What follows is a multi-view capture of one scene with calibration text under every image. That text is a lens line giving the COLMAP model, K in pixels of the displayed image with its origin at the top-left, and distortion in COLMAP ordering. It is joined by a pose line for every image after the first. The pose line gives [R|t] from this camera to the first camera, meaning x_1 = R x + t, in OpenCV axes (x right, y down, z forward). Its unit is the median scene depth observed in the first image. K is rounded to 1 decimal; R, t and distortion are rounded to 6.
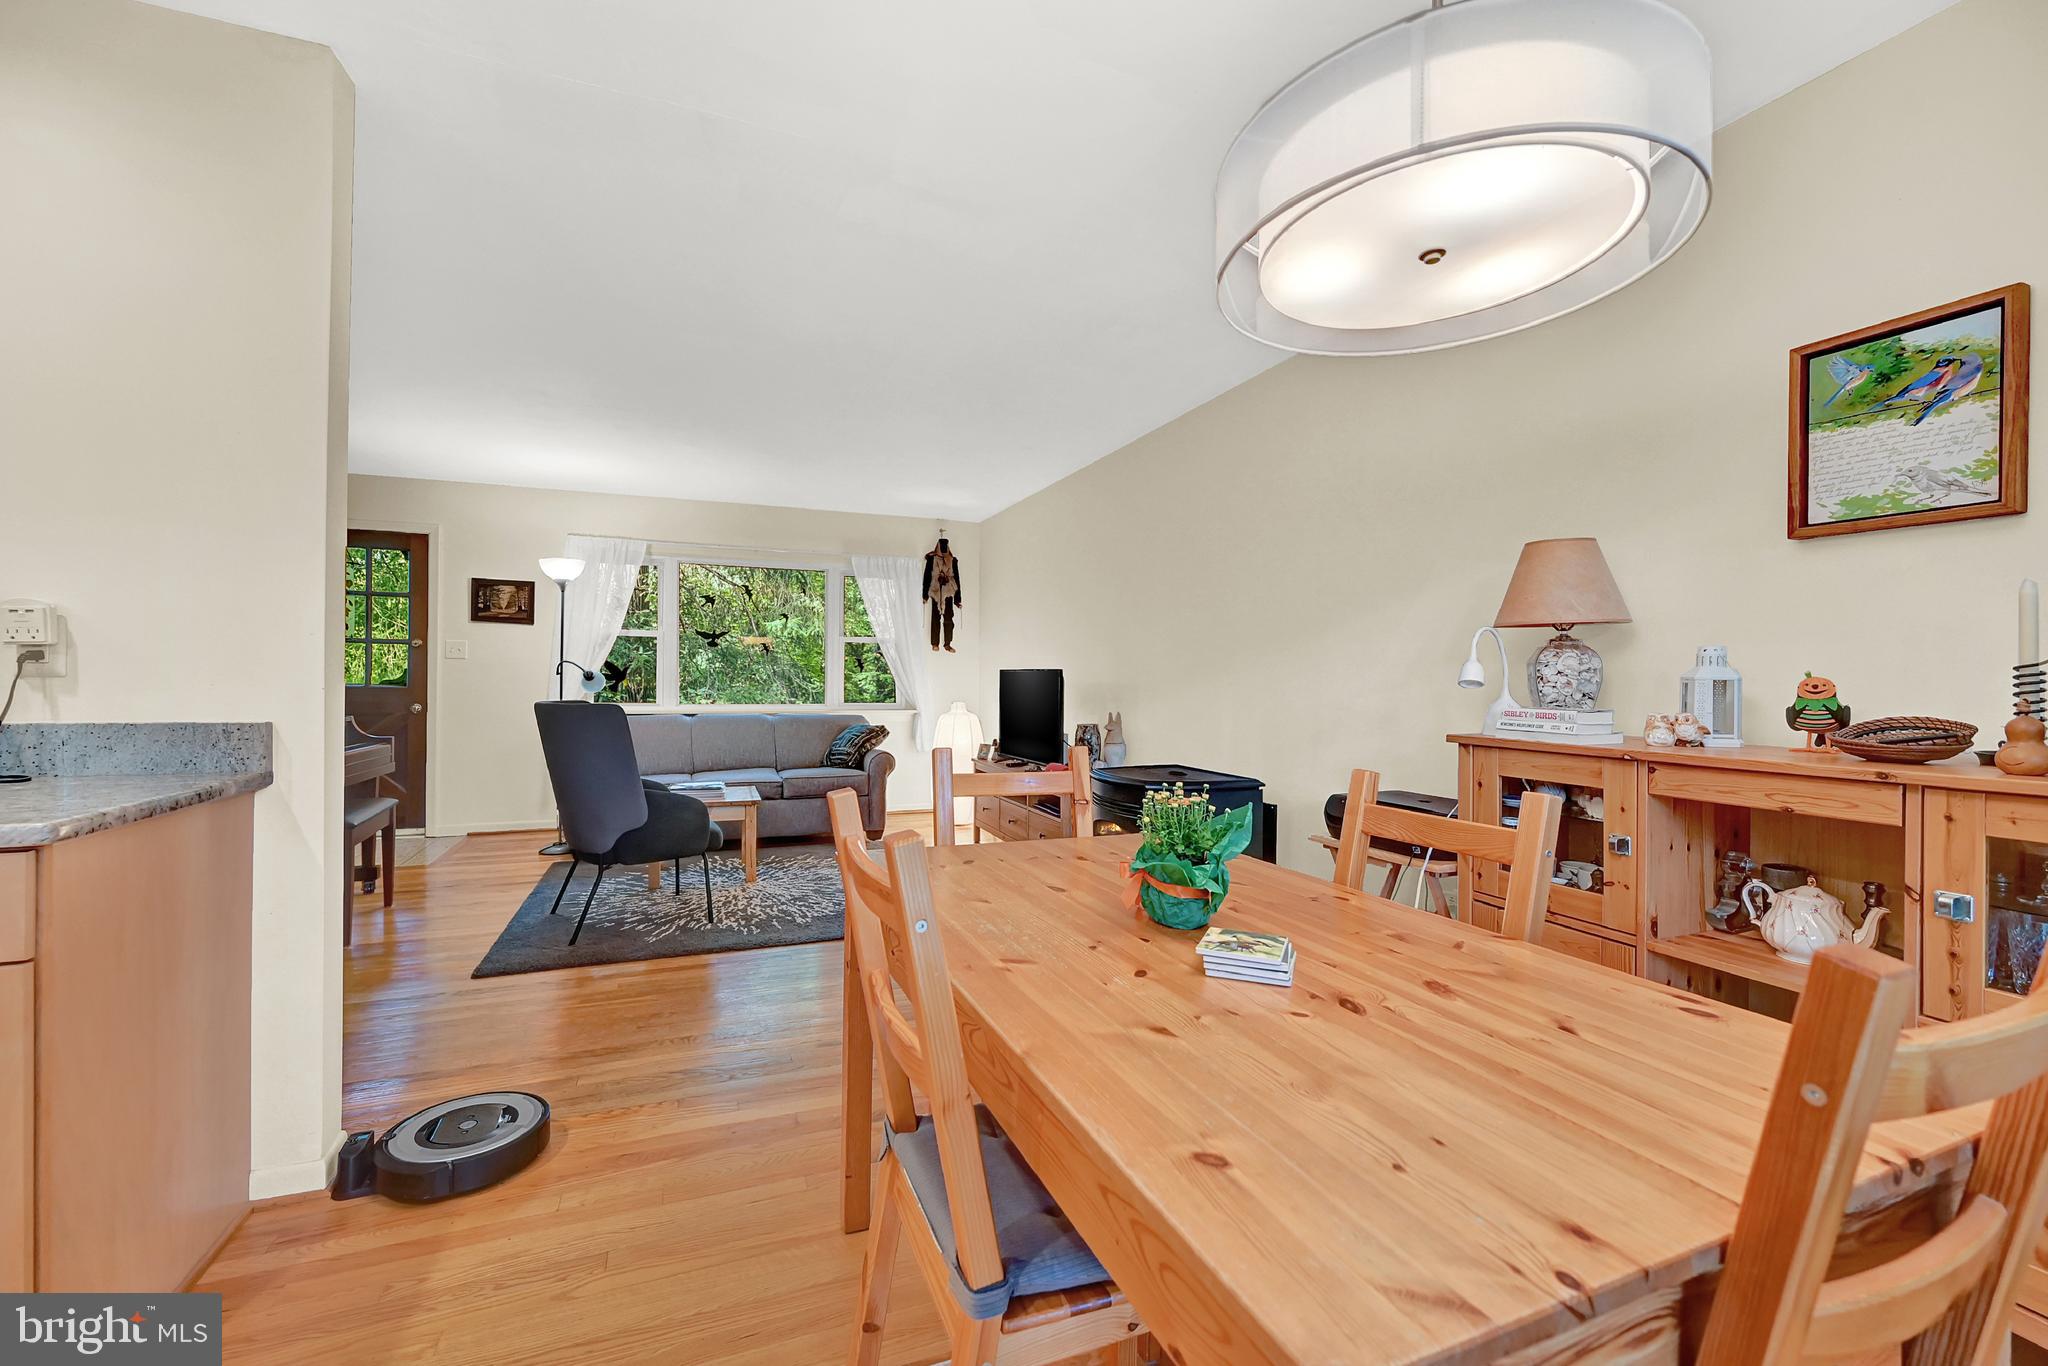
lens RADIAL K [[839.3, 0, 990.5], [0, 839.3, 681.9], [0, 0, 1]] dist [0.000310, 0.000183]
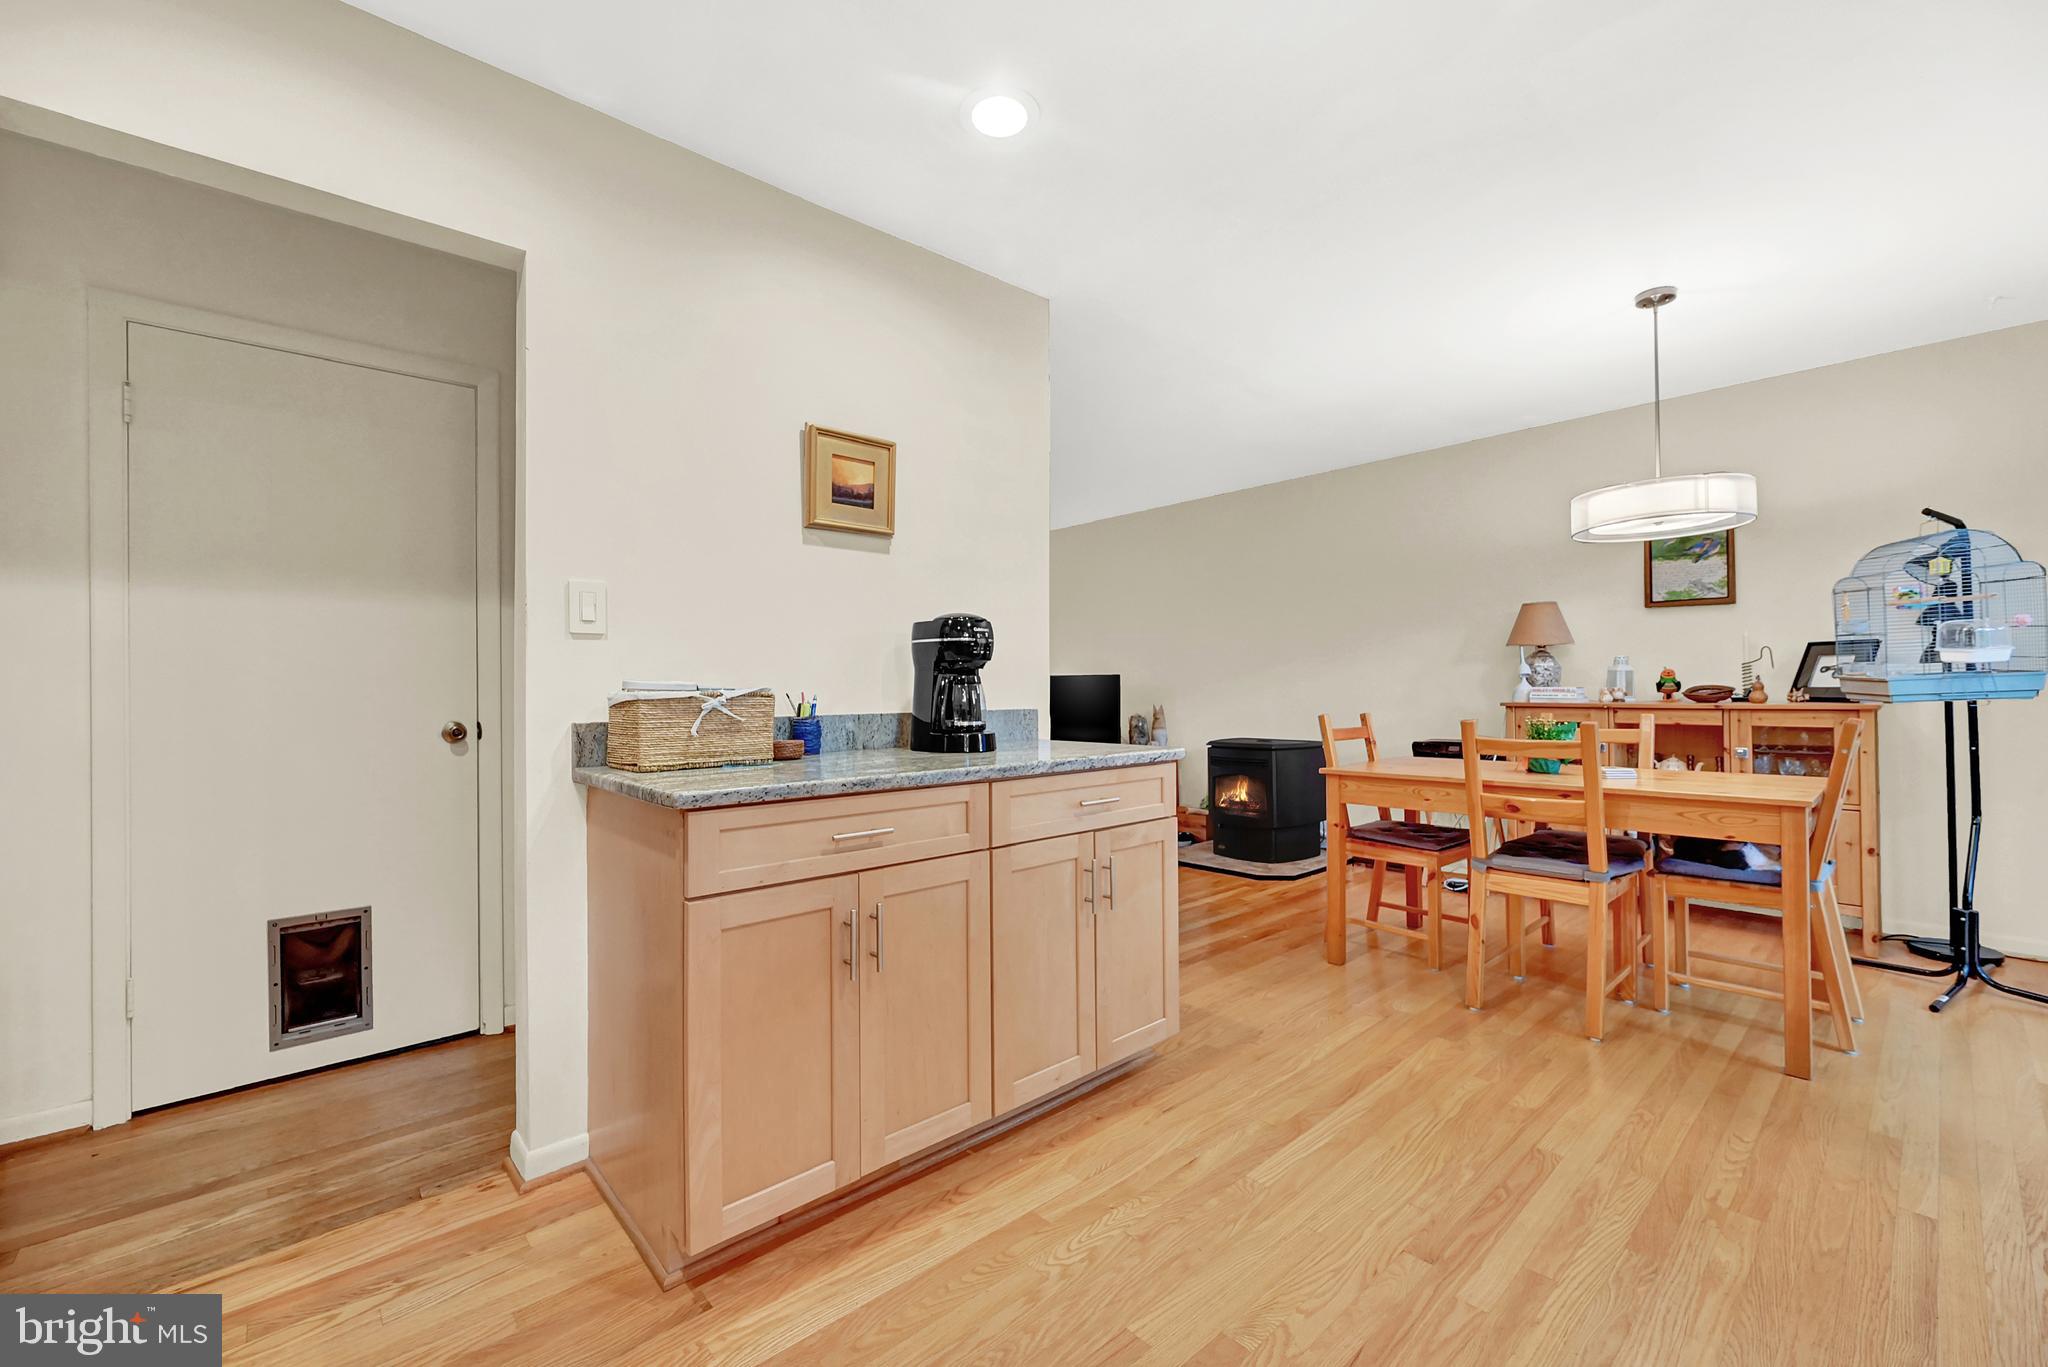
lens RADIAL K [[829.7, 0, 1024.0], [0, 829.7, 683.5], [0, 0, 1]] dist [-0.000961, -0.000052]
pose [[0.933825, -0.016826, 0.357335, -1.486454], [0.020248, 0.999778, -0.005836, 0.011465], [-0.357157, 0.012685, 0.933958, -0.500566]]
